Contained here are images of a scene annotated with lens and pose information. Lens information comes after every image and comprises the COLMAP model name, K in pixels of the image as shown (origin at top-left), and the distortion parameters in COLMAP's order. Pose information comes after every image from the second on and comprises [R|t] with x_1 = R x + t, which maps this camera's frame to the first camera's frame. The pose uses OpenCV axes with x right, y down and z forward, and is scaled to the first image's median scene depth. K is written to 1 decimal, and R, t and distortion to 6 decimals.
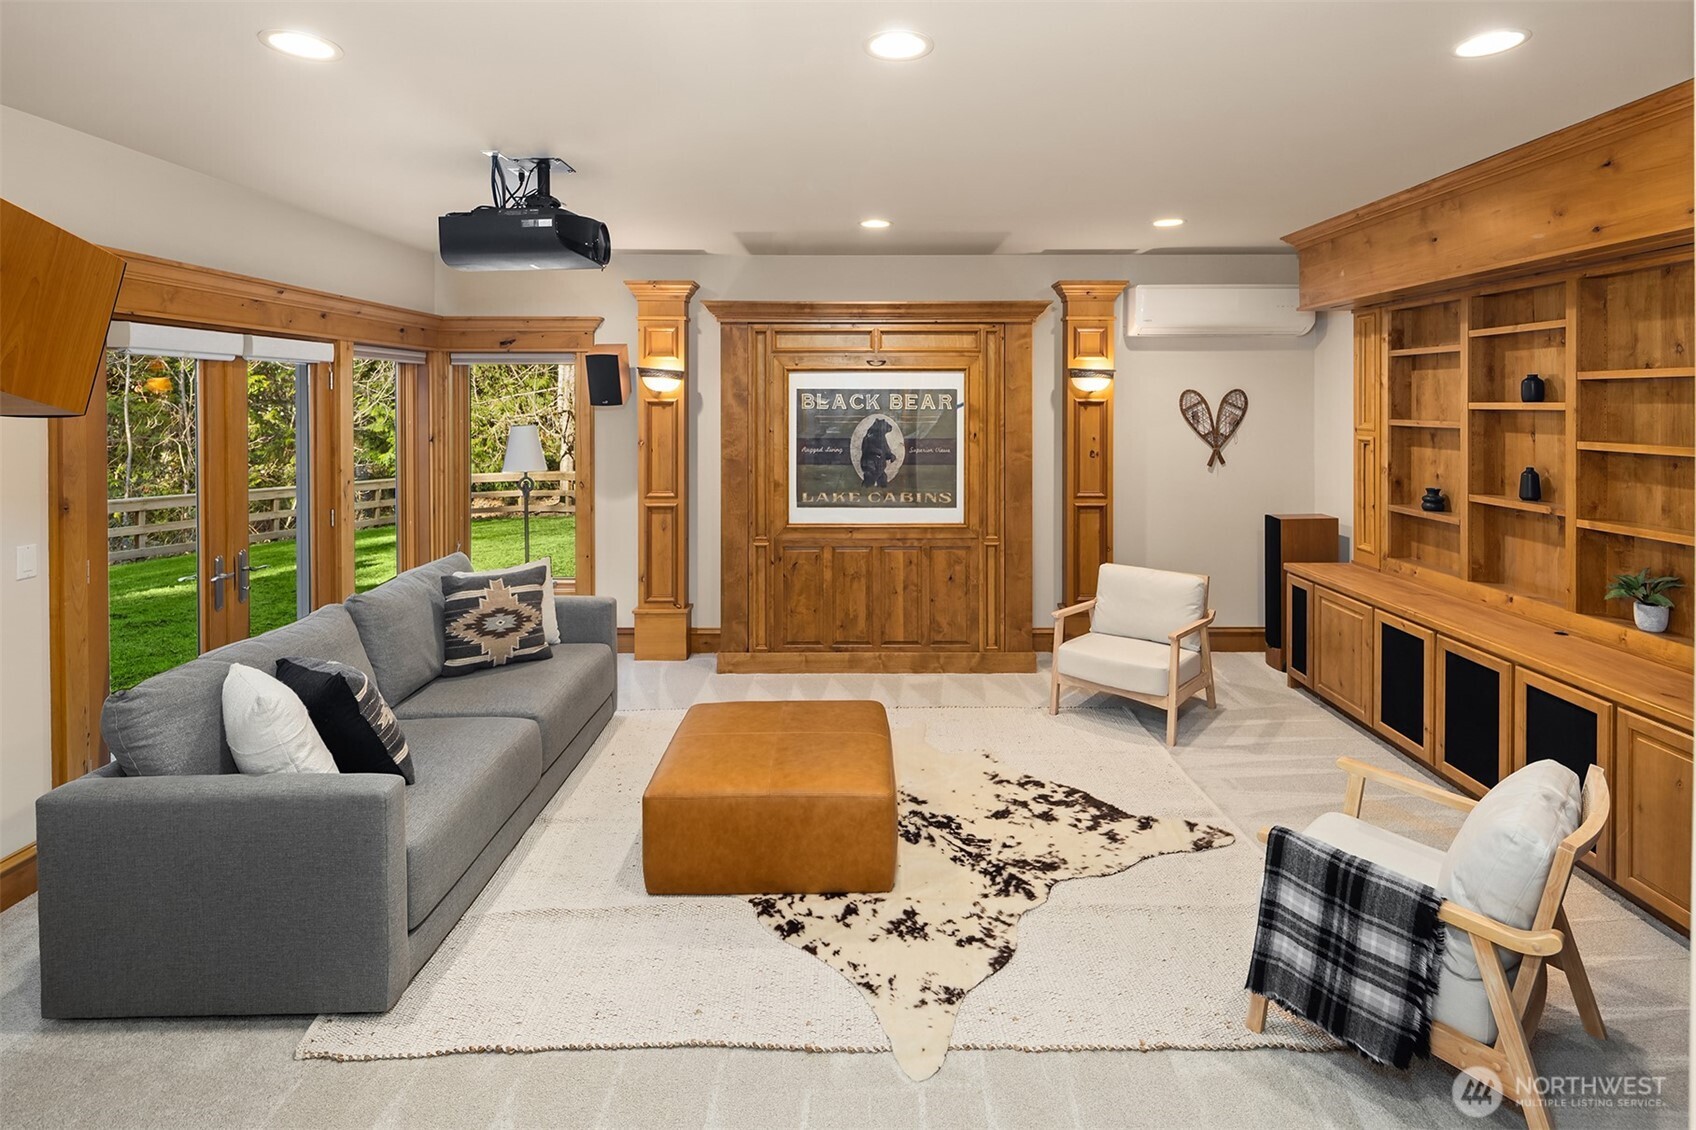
lens RADIAL K [[823.6, 0, 848.0], [0, 823.6, 565.0], [0, 0, 1]] dist [-0.000160, -0.000159]
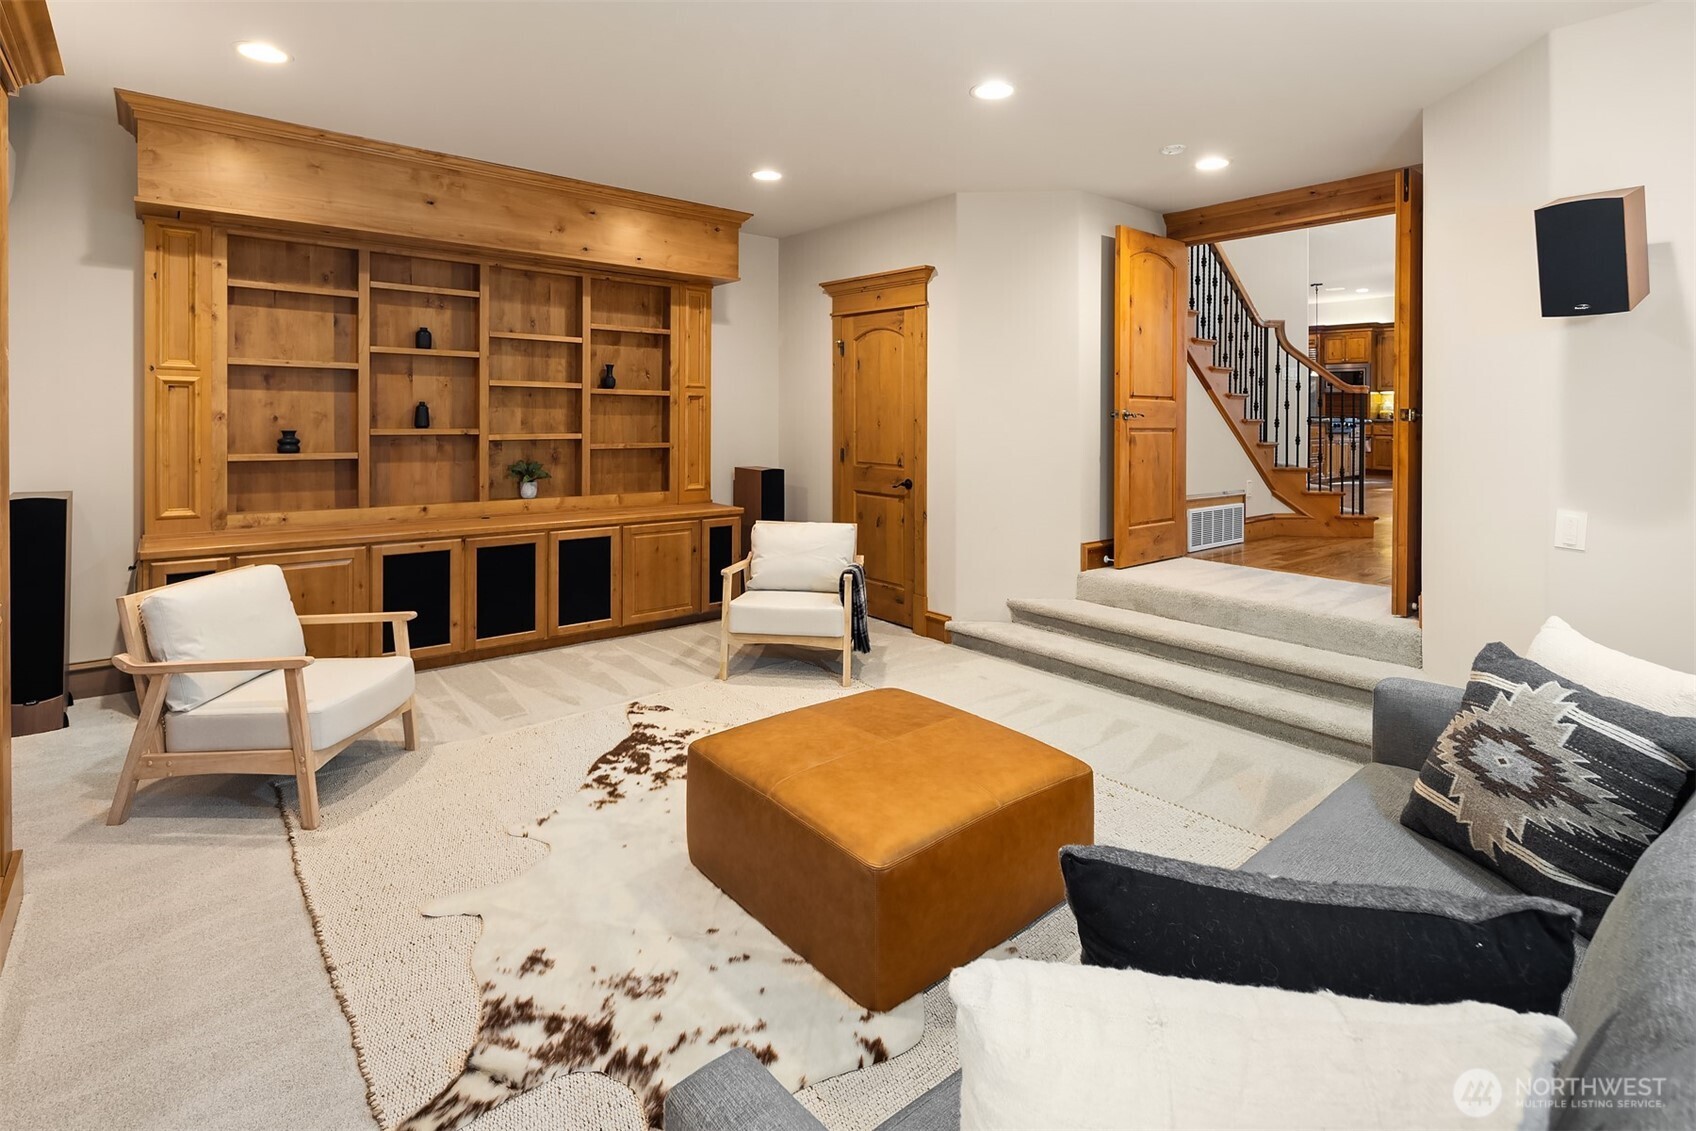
lens RADIAL K [[823.6, 0, 848.0], [0, 823.6, 565.5], [0, 0, 1]] dist [-0.000160, -0.000159]
pose [[-0.651521, -0.155767, 0.742467, -0.580451], [0.126566, 0.942659, 0.308830, -0.190233], [-0.747998, 0.295180, -0.594447, 1.340850]]
